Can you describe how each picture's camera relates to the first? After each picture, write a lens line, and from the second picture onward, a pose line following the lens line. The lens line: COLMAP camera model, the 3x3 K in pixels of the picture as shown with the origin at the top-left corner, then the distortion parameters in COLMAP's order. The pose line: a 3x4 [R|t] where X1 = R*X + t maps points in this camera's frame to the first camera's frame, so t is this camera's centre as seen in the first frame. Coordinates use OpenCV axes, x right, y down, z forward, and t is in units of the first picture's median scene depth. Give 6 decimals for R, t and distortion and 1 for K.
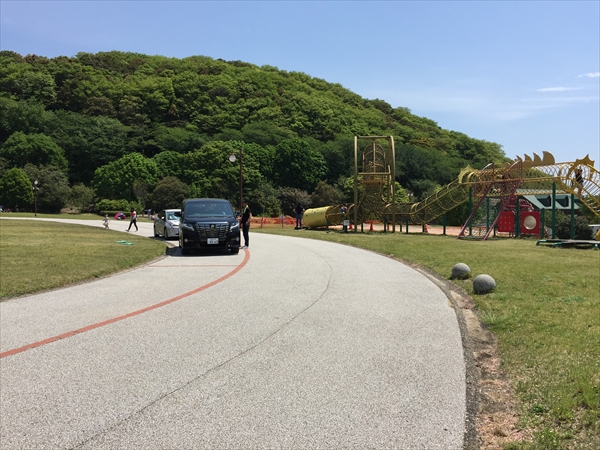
lens RADIAL K [[502.2, 0, 303.4], [0, 502.2, 223.0], [0, 0, 1]] dist [0.049960, -0.071838]
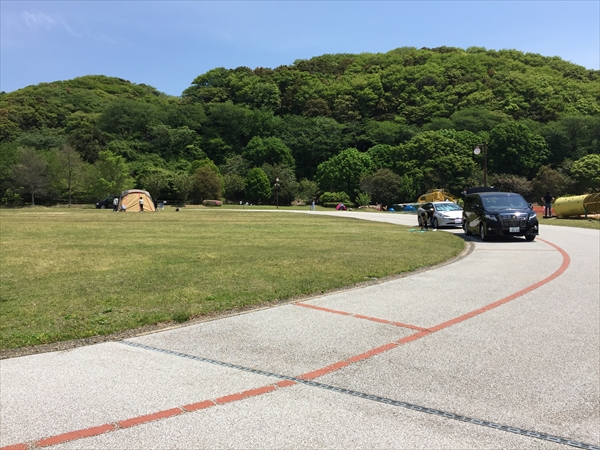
lens RADIAL K [[502.2, 0, 298.6], [0, 502.2, 221.9], [0, 0, 1]] dist [0.049960, -0.071838]
pose [[0.925522, -0.004840, -0.378663, -0.027823], [0.012299, 0.999775, 0.017281, -0.001169], [0.378494, -0.020651, 0.925373, -0.039584]]
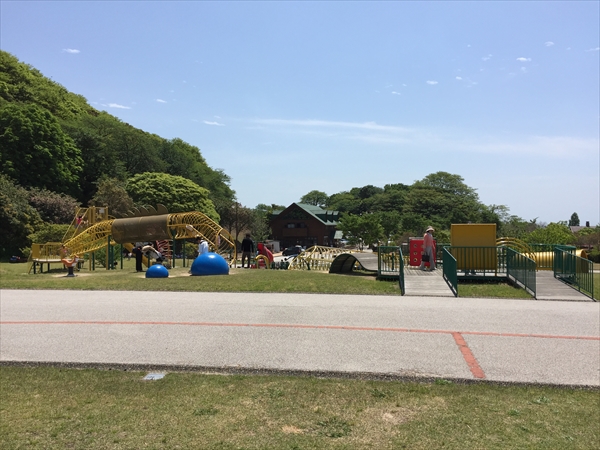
lens RADIAL K [[502.2, 0, 300.2], [0, 502.2, 224.9], [0, 0, 1]] dist [0.049960, -0.071838]
pose [[0.705758, -0.004419, 0.708440, -0.215572], [0.018037, 0.999768, -0.011732, -0.017068], [-0.708224, 0.021058, 0.705674, 0.374618]]
